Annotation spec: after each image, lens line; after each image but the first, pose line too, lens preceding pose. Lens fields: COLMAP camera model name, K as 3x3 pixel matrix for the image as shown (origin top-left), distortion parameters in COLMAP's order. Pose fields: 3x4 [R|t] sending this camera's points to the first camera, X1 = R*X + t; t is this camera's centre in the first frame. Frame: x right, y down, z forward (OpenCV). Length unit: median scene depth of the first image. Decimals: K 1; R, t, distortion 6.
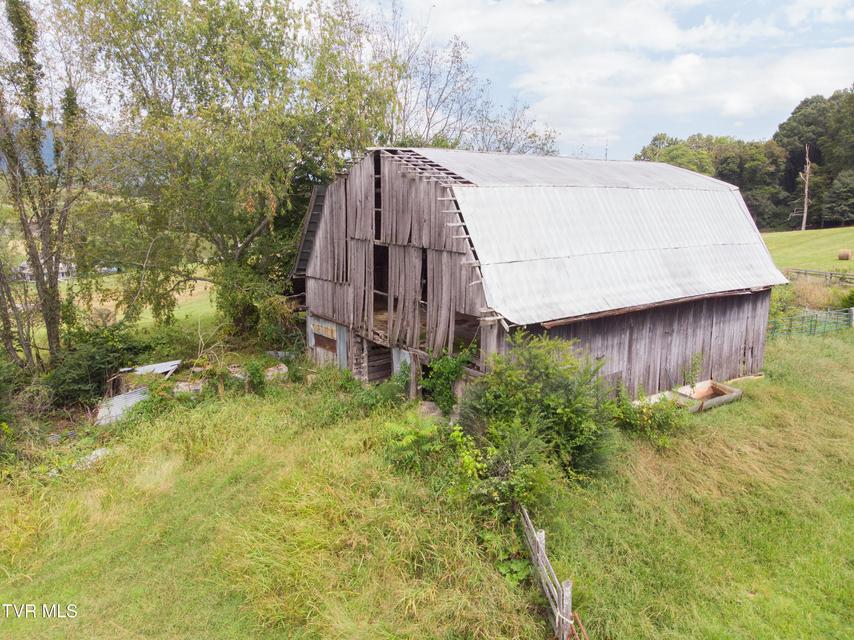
lens RADIAL K [[634.2, 0, 435.1], [0, 634.2, 316.5], [0, 0, 1]] dist [-0.009652, 0.010834]
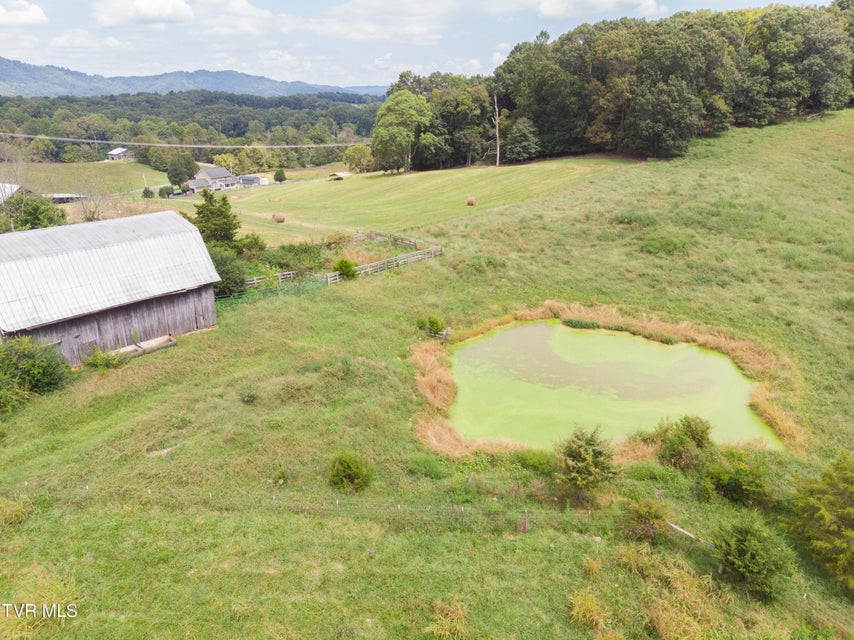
lens RADIAL K [[634.2, 0, 428.3], [0, 634.2, 319.5], [0, 0, 1]] dist [-0.009652, 0.010834]
pose [[0.967769, -0.091453, 0.234649, 0.746593], [0.056152, 0.986638, 0.152948, -0.209073], [-0.245501, -0.134843, 0.959972, -1.125890]]
